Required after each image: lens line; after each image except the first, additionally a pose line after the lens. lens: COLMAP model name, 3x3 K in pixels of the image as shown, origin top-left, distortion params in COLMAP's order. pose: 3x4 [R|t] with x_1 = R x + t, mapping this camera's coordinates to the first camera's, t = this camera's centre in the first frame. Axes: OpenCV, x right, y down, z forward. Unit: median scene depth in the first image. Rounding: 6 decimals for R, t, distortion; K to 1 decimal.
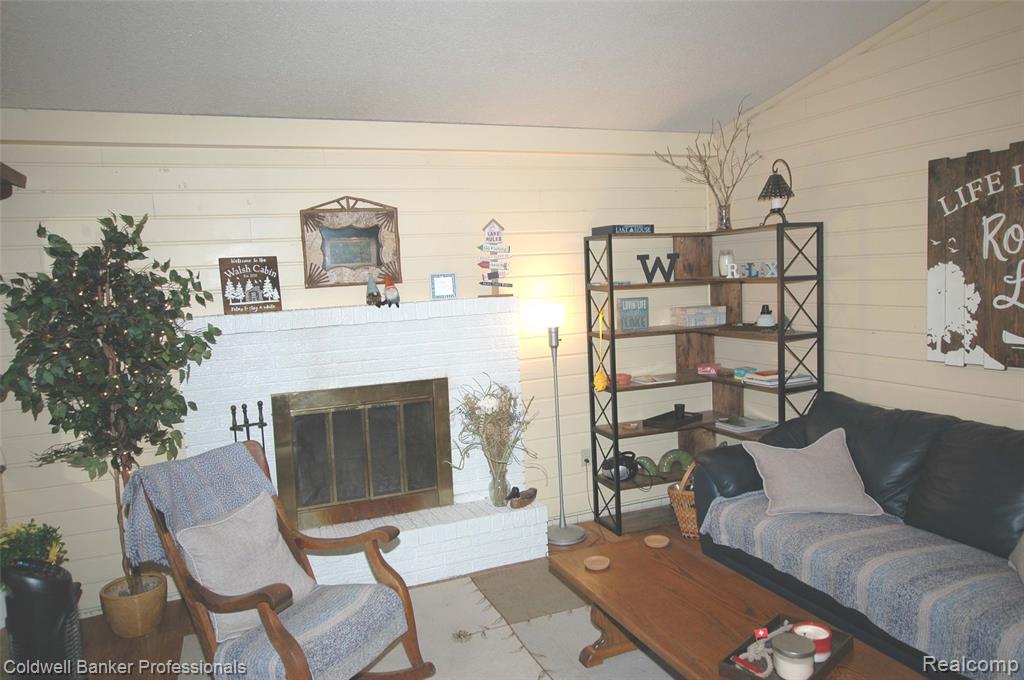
lens RADIAL K [[725.9, 0, 512.0], [0, 725.9, 340.0], [0, 0, 1]] dist [-0.000964, 0.000617]
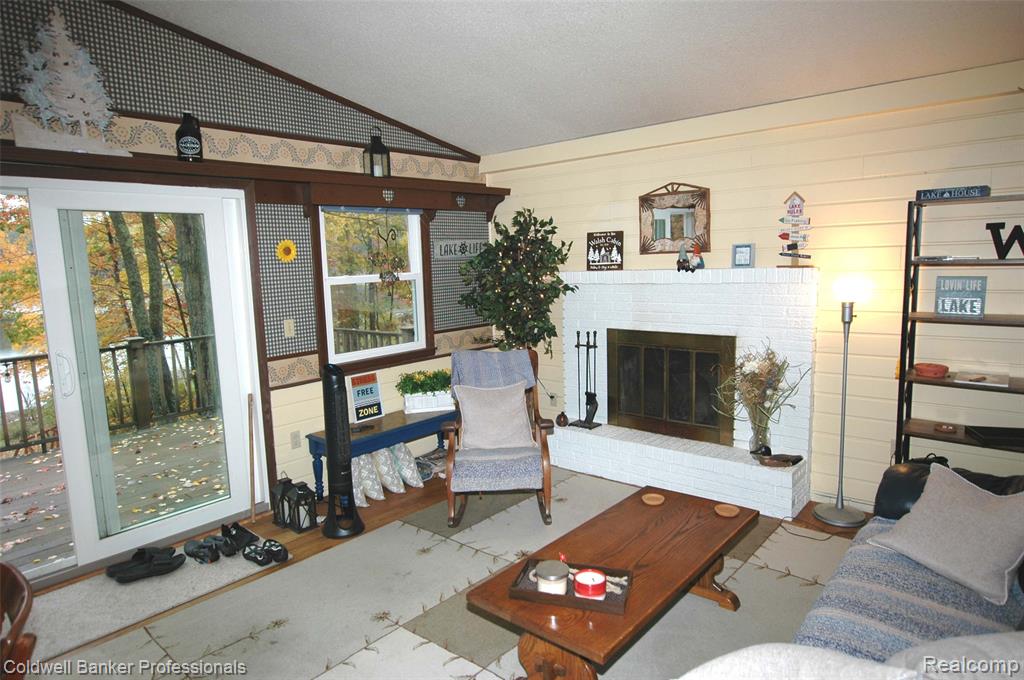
lens RADIAL K [[629.9, 0, 512.0], [0, 629.9, 340.0], [0, 0, 1]] dist [0.027619, 0.000635]
pose [[0.454172, 0.152088, -0.877836, 0.639555], [-0.074674, 0.988353, 0.132601, -0.049456], [0.887779, 0.005328, 0.460239, 0.235028]]
